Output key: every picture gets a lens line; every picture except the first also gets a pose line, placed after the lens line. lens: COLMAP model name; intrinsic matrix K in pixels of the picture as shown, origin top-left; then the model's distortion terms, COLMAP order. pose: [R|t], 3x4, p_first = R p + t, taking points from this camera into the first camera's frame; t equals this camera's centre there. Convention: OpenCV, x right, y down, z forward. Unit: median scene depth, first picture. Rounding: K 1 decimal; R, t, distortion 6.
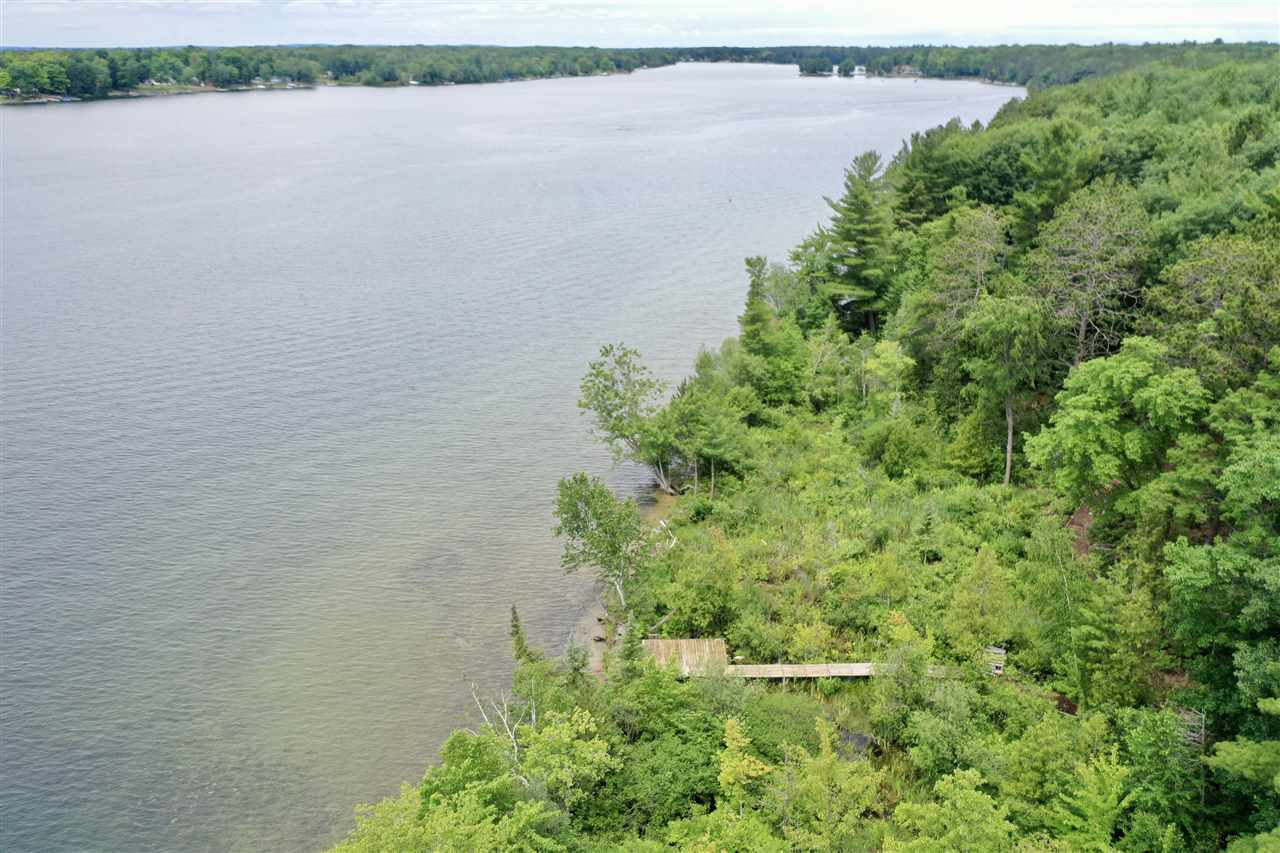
lens RADIAL K [[1020.3, 0, 639.7], [0, 1020.3, 427.8], [0, 0, 1]] dist [-0.005989, -0.007687]
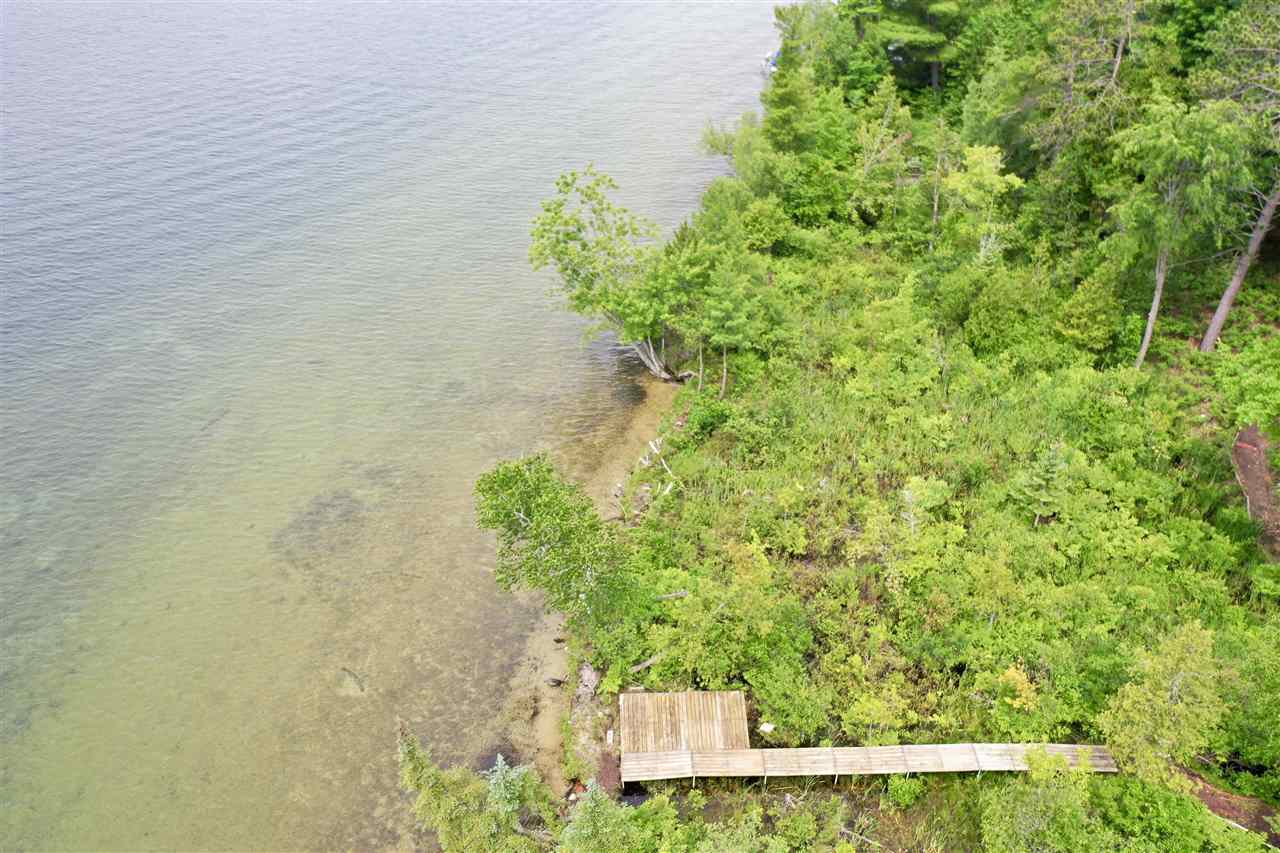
lens RADIAL K [[1020.3, 0, 636.2], [0, 1020.3, 426.5], [0, 0, 1]] dist [-0.005989, -0.007687]
pose [[0.999934, -0.010740, -0.004144, 0.012948], [0.011479, 0.957265, 0.288984, -0.109890], [0.000863, -0.289012, 0.957325, 0.307448]]
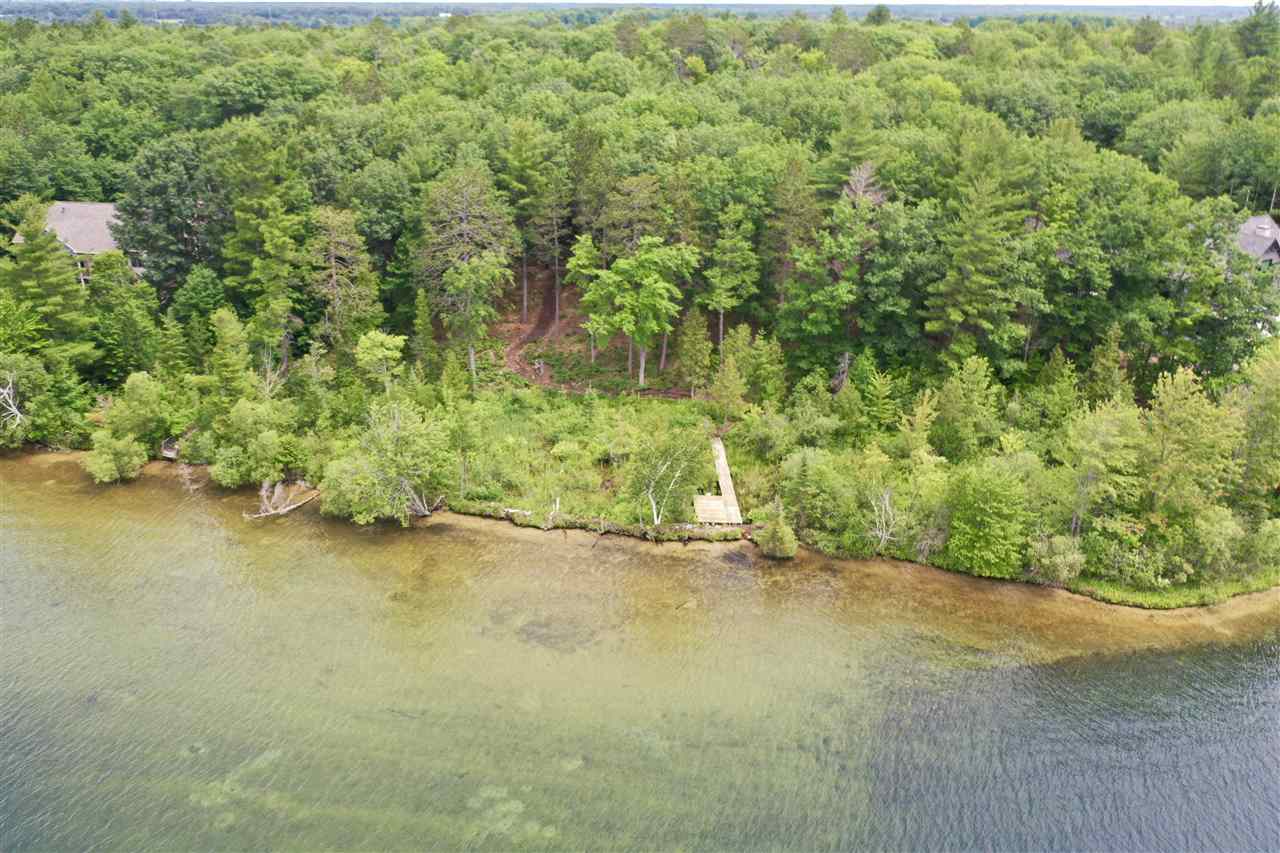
lens RADIAL K [[1020.3, 0, 638.9], [0, 1020.3, 424.2], [0, 0, 1]] dist [-0.005989, -0.007687]
pose [[-0.018618, -0.384982, 0.922736, -0.908093], [0.342062, 0.864752, 0.367692, -0.329106], [-0.939493, 0.322479, 0.115587, 0.642514]]
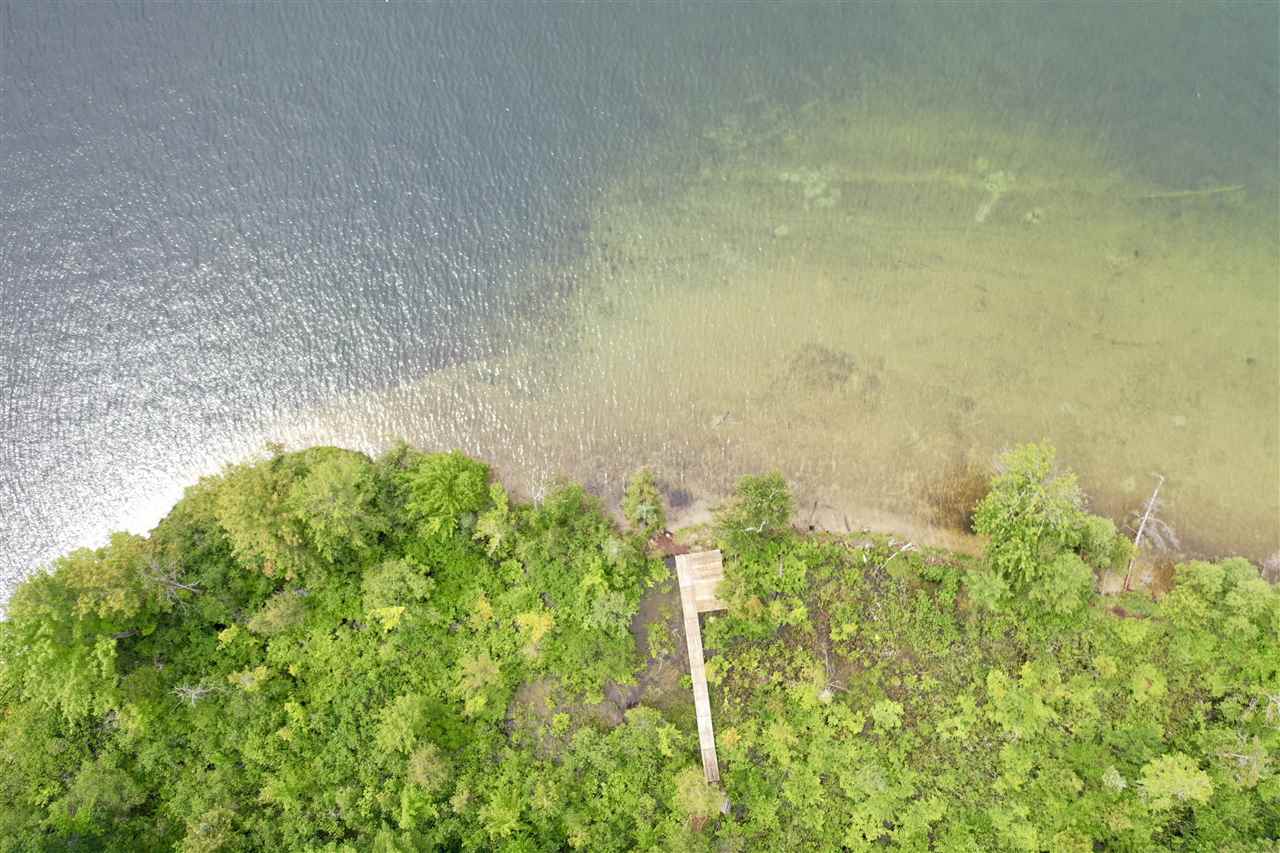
lens RADIAL K [[1020.3, 0, 638.2], [0, 1020.3, 427.7], [0, 0, 1]] dist [-0.005989, -0.007687]
pose [[0.117994, 0.978243, -0.170639, 0.047592], [-0.324510, 0.200390, 0.924412, -0.799246], [0.938494, -0.053701, 0.341094, 0.313788]]
